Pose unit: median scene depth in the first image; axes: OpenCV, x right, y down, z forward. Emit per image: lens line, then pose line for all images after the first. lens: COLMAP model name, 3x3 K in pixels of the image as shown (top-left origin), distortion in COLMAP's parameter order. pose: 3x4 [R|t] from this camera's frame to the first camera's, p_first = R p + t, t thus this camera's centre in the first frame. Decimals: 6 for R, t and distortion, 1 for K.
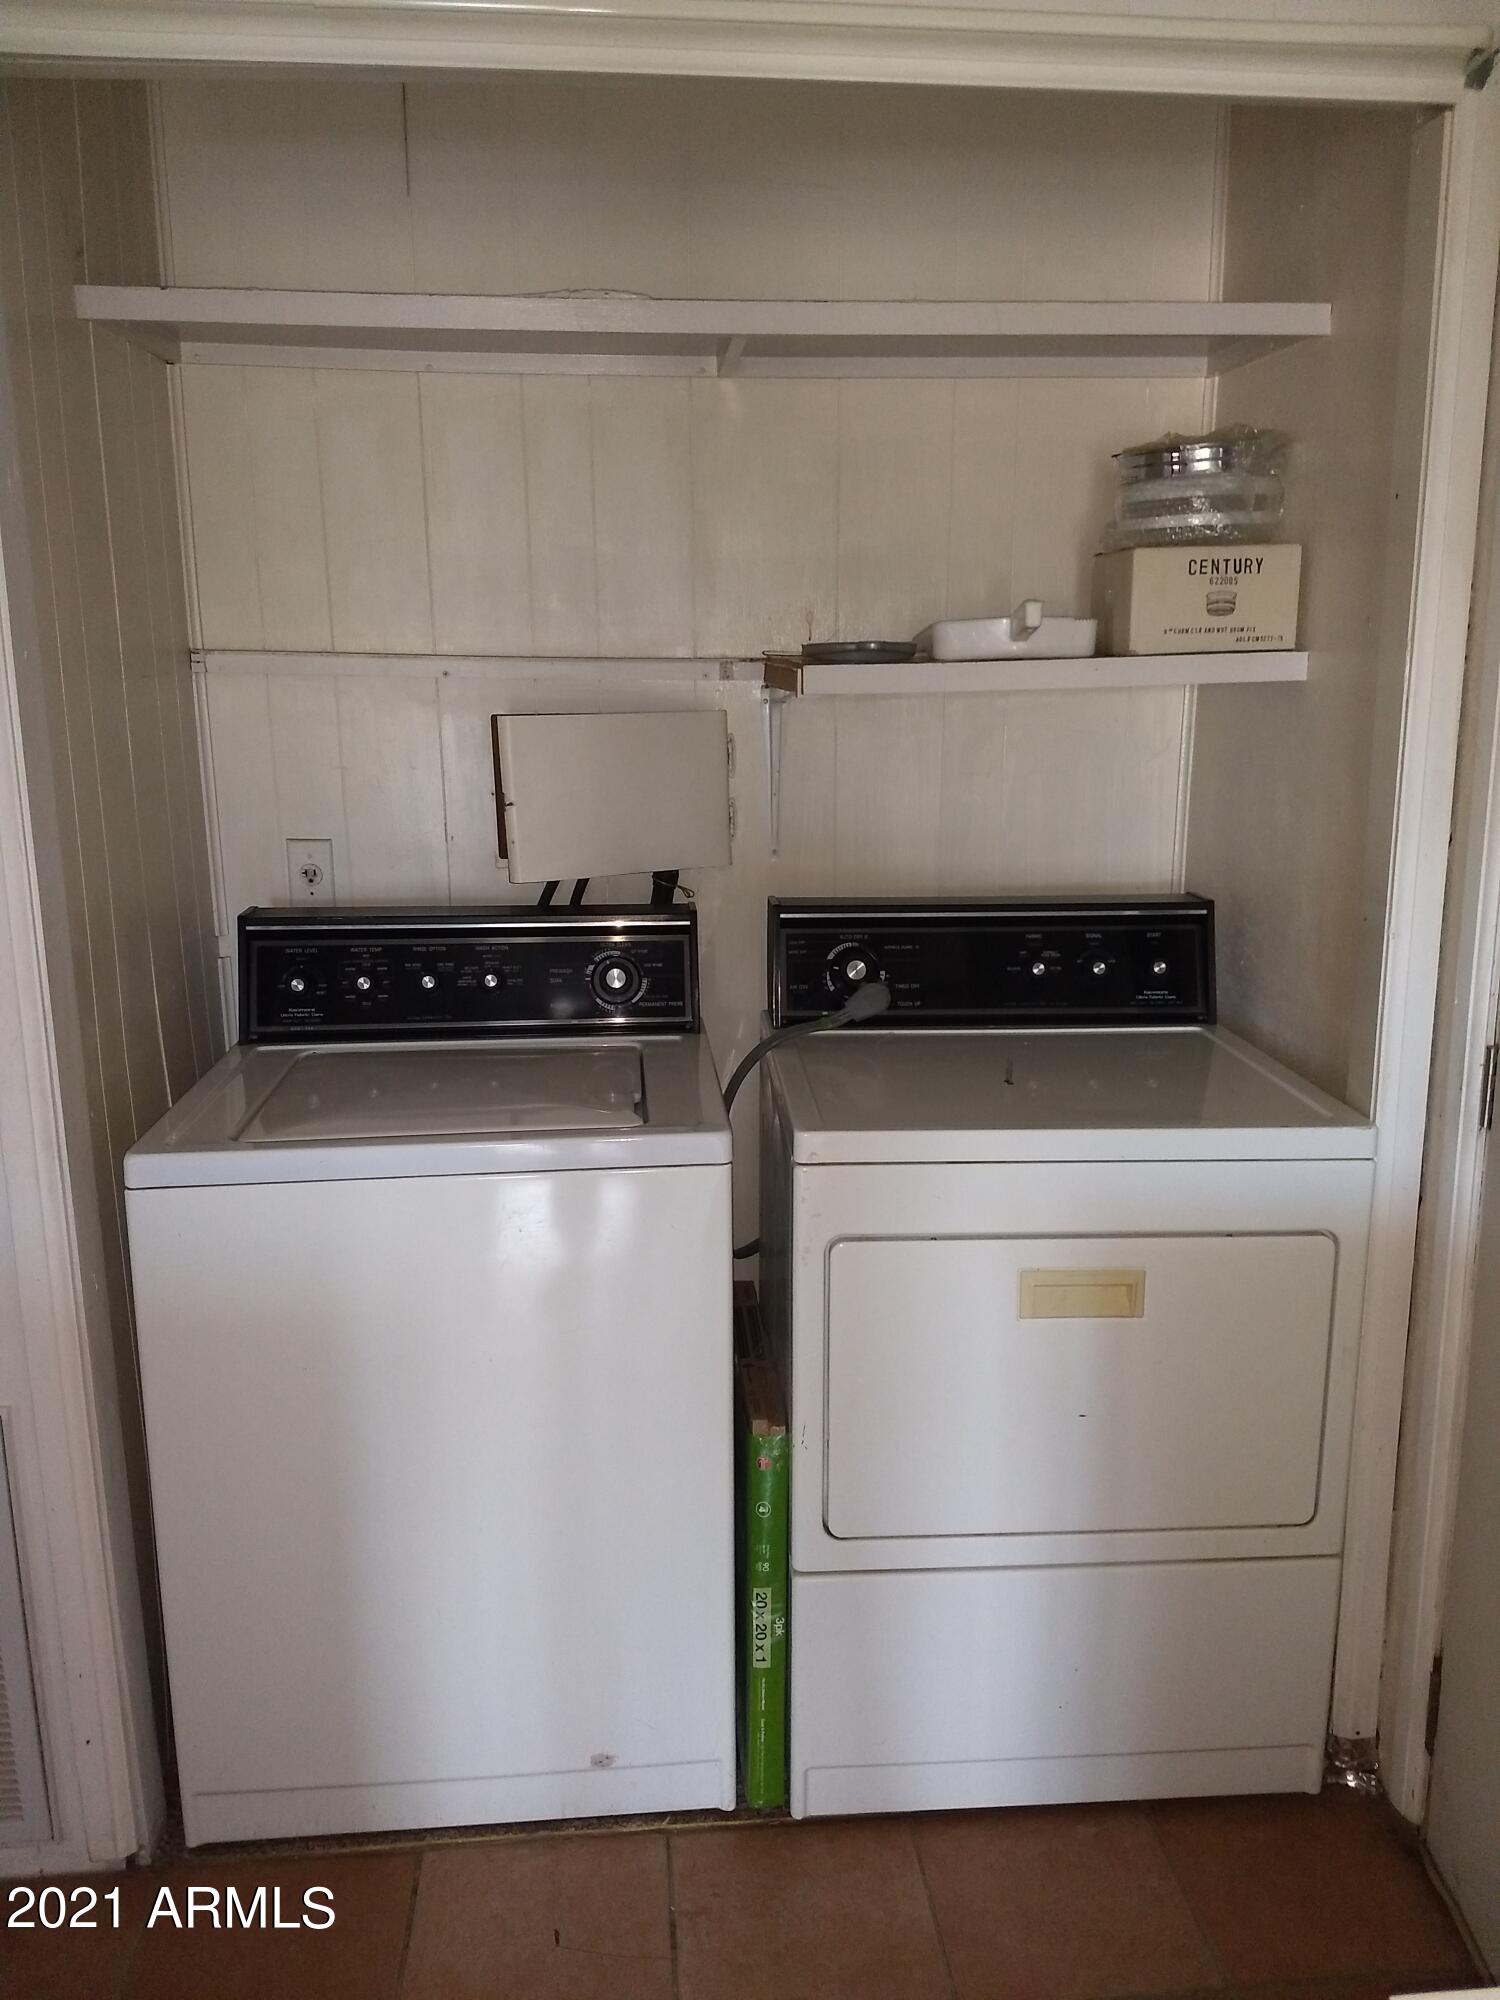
lens RADIAL K [[1587.4, 0, 750.0], [0, 1587.4, 1000.0], [0, 0, 1]] dist [0.070559, -0.137916]
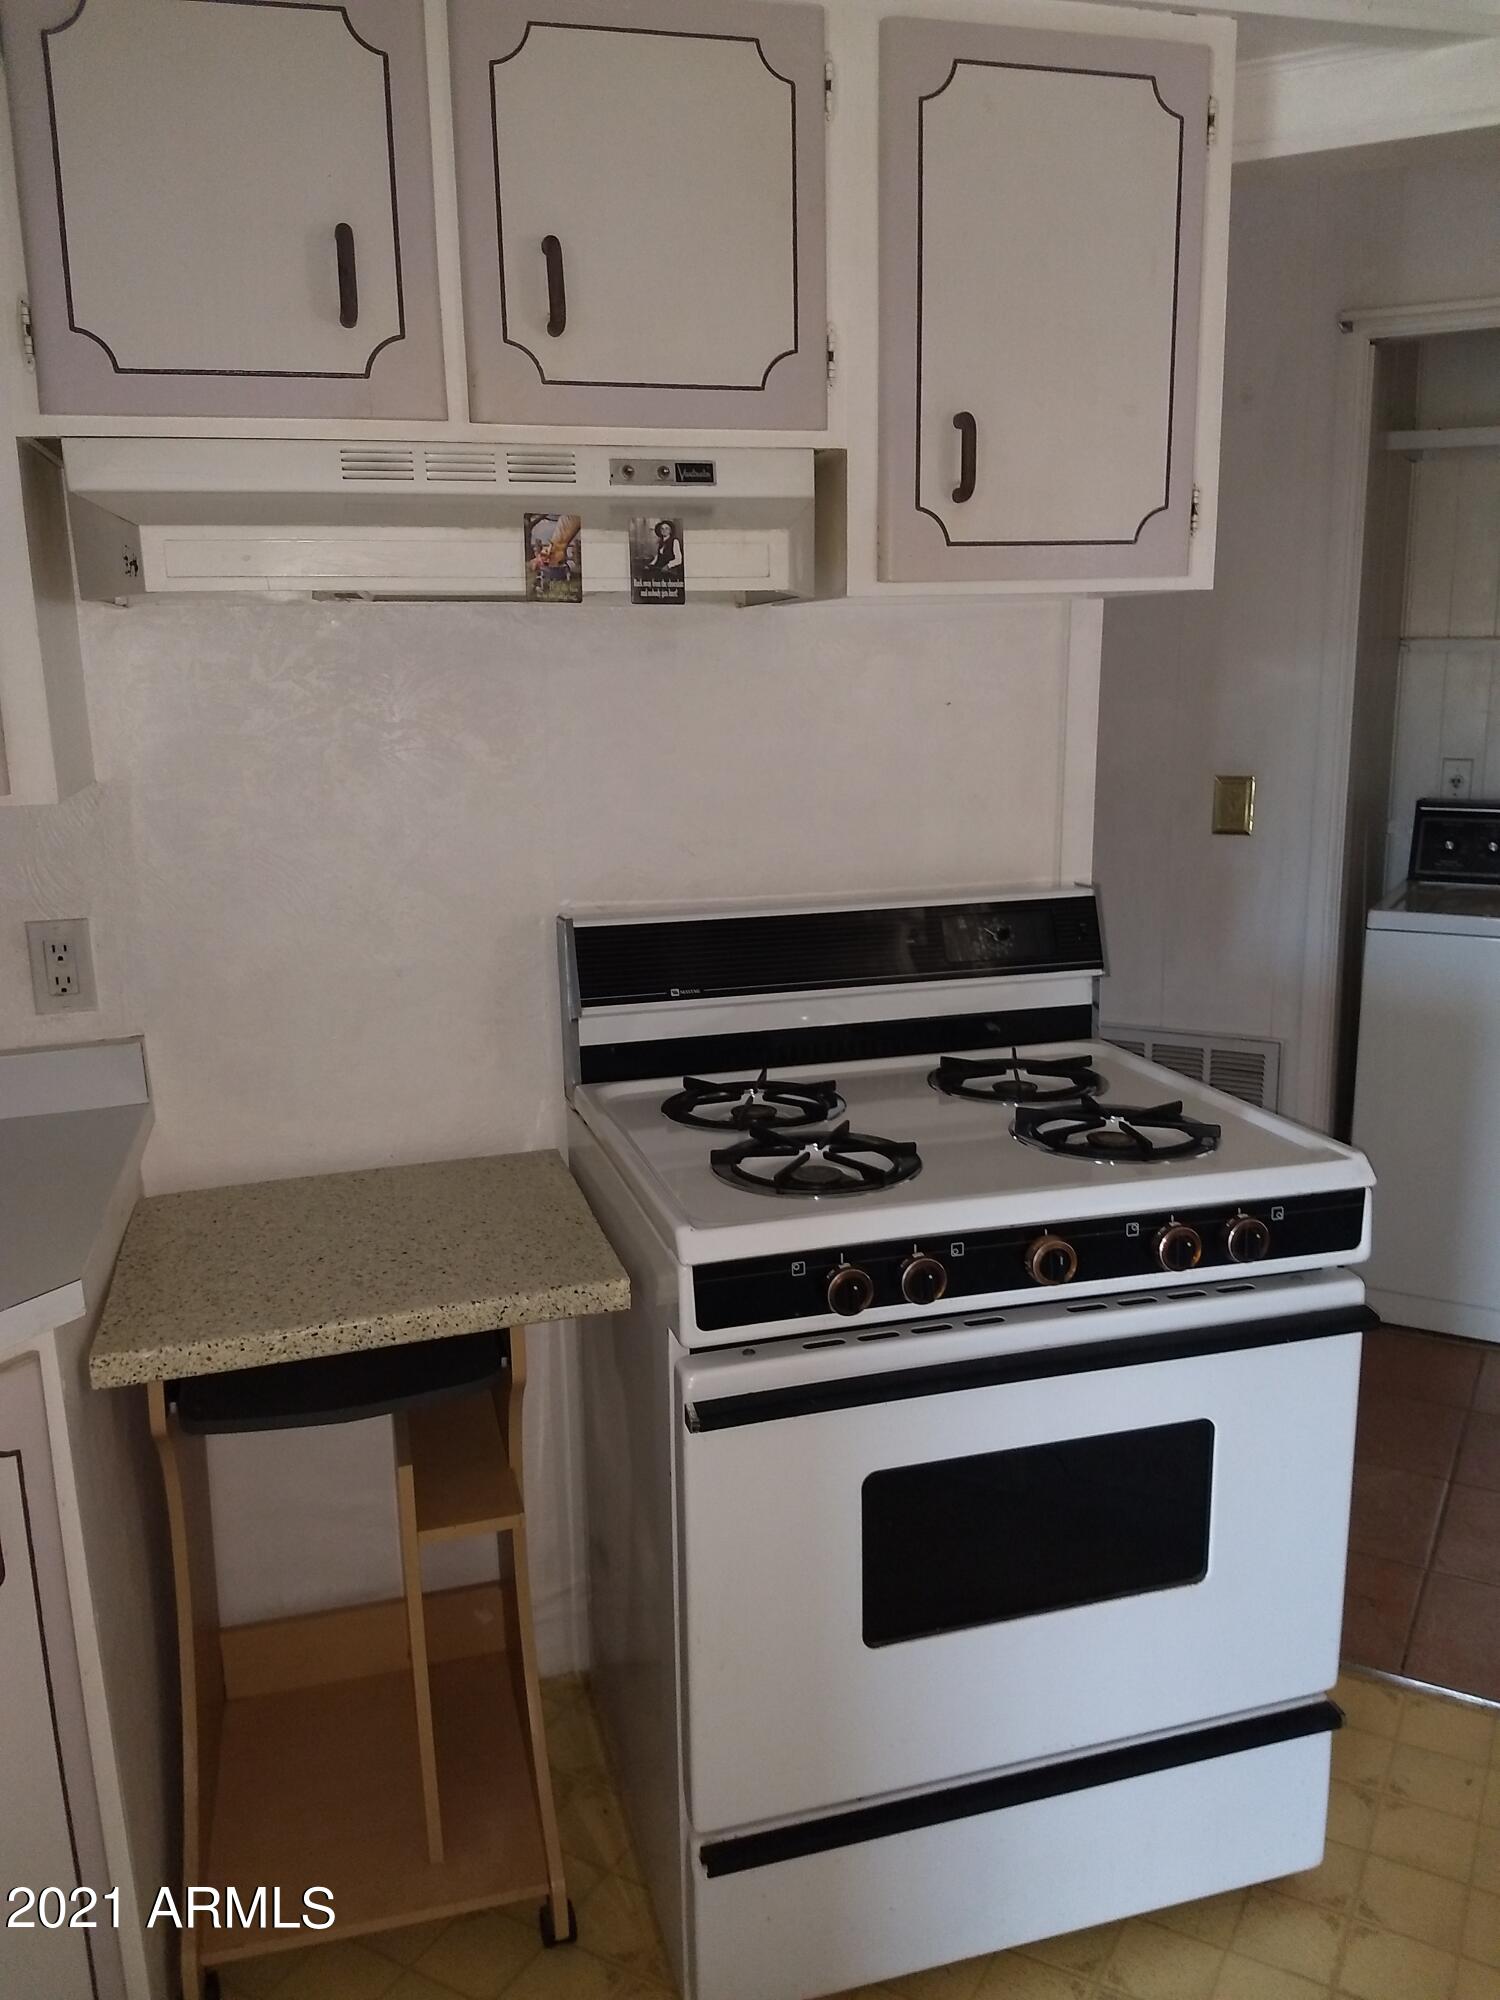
lens RADIAL K [[1587.4, 0, 750.0], [0, 1587.4, 1000.0], [0, 0, 1]] dist [0.070559, -0.137916]
pose [[0.833647, 0.110281, -0.541175, 0.018564], [-0.109117, 0.993435, 0.034354, 0.166937], [0.541411, 0.030412, 0.840208, -0.729896]]
